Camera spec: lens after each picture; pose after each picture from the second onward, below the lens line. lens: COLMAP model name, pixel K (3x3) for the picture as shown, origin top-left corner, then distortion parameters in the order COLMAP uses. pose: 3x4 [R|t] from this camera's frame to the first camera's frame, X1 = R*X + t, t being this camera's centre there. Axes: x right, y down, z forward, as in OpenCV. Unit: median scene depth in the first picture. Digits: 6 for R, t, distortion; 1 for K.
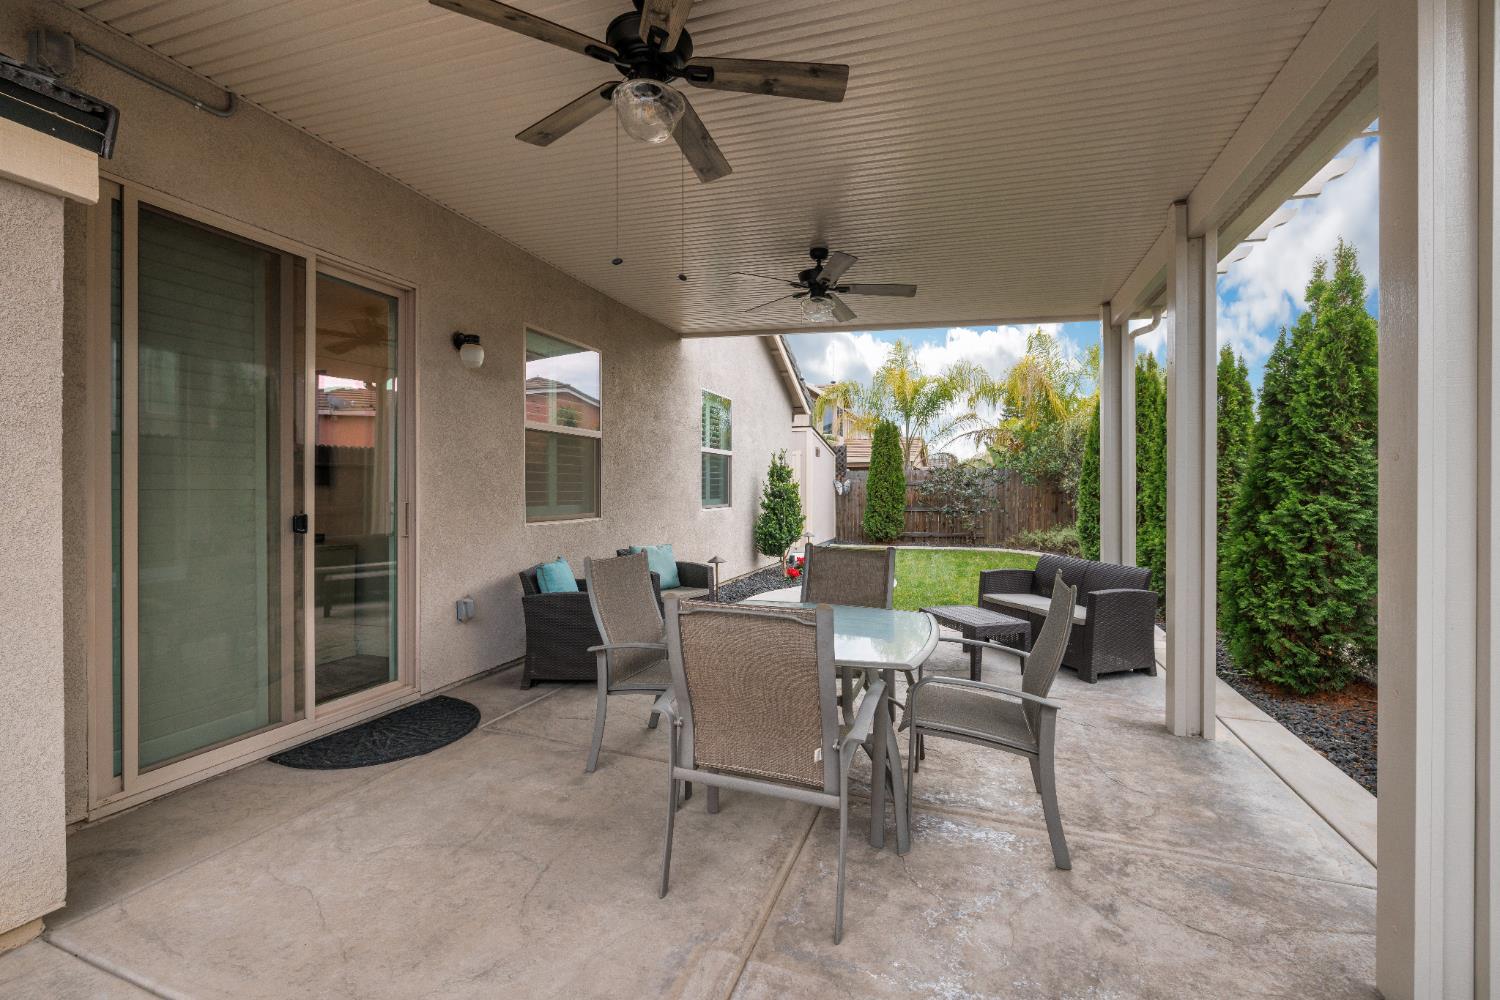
lens RADIAL K [[635.7, 0, 746.1], [0, 635.7, 491.1], [0, 0, 1]] dist [-0.000106, 0.001222]
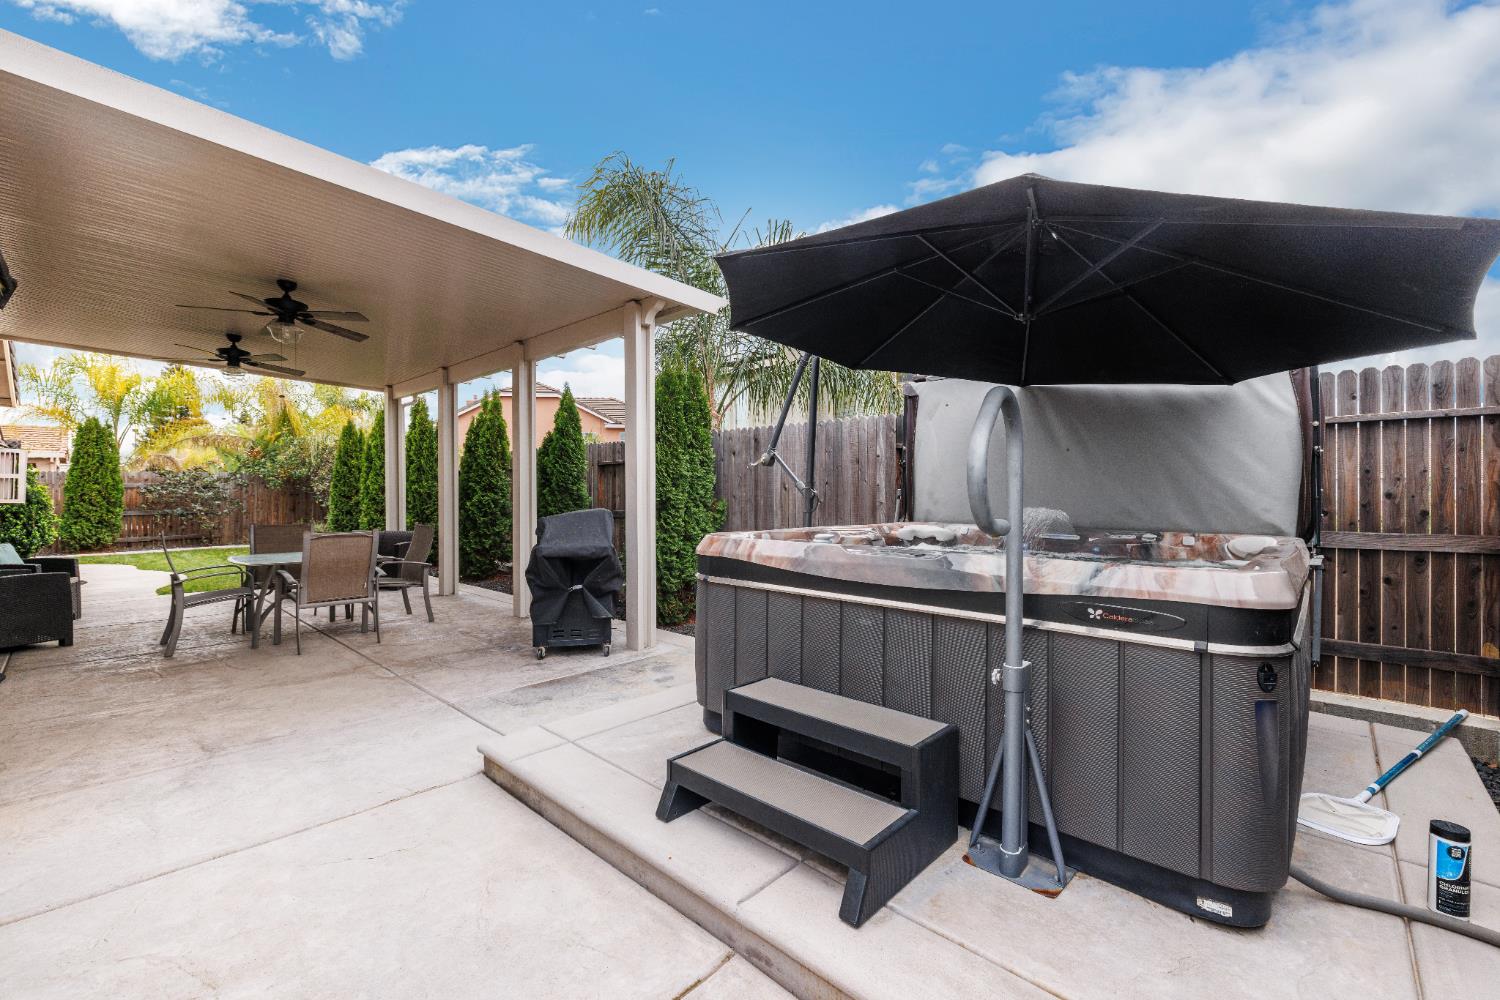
lens RADIAL K [[621.6, 0, 739.2], [0, 621.6, 492.2], [0, 0, 1]] dist [-0.000135, -0.000204]
pose [[0.399224, -0.003789, 0.916846, -0.632153], [0.006536, 0.999978, 0.001287, 0.004926], [-0.916830, 0.005479, 0.399240, -0.582396]]
